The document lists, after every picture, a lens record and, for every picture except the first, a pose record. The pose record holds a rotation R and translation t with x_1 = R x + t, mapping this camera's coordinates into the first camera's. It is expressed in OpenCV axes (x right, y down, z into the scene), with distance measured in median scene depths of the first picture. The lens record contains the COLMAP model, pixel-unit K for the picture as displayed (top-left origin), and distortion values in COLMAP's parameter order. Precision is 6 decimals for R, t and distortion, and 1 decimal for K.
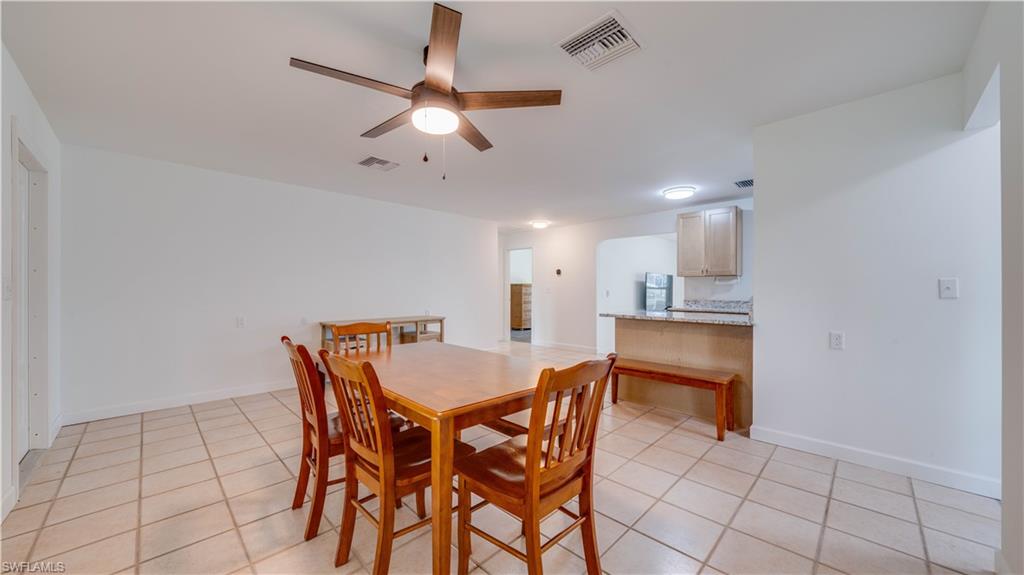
lens RADIAL K [[357.7, 0, 510.0], [0, 357.7, 287.5], [0, 0, 1]] dist [0.002851, 0.000168]
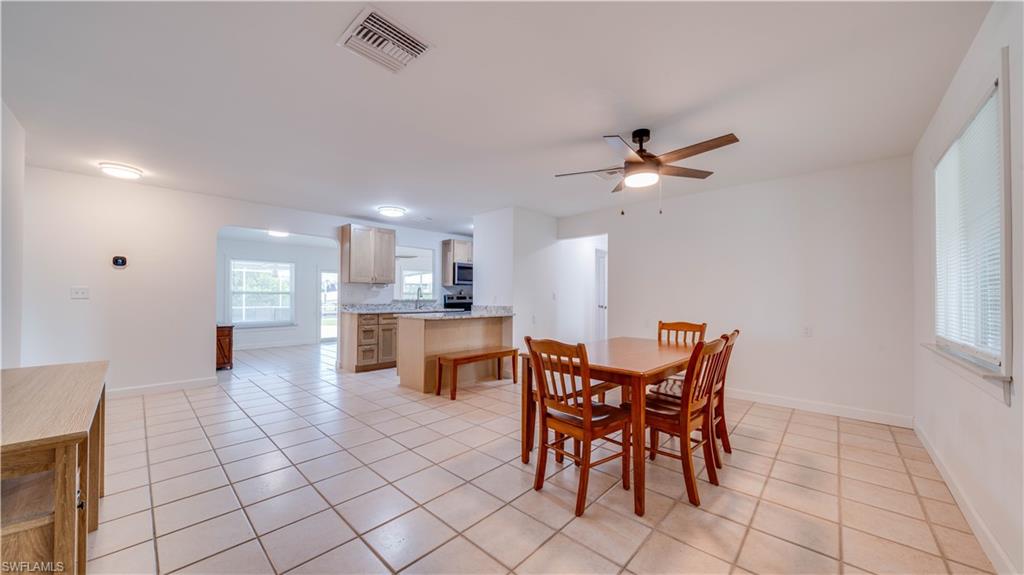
lens RADIAL K [[357.7, 0, 509.5], [0, 357.7, 293.5], [0, 0, 1]] dist [0.002851, 0.000168]
pose [[-0.031996, 0.006679, 0.999466, -1.035643], [-0.006821, 0.999953, -0.006901, 0.012153], [-0.999465, -0.007039, -0.031949, 1.009571]]
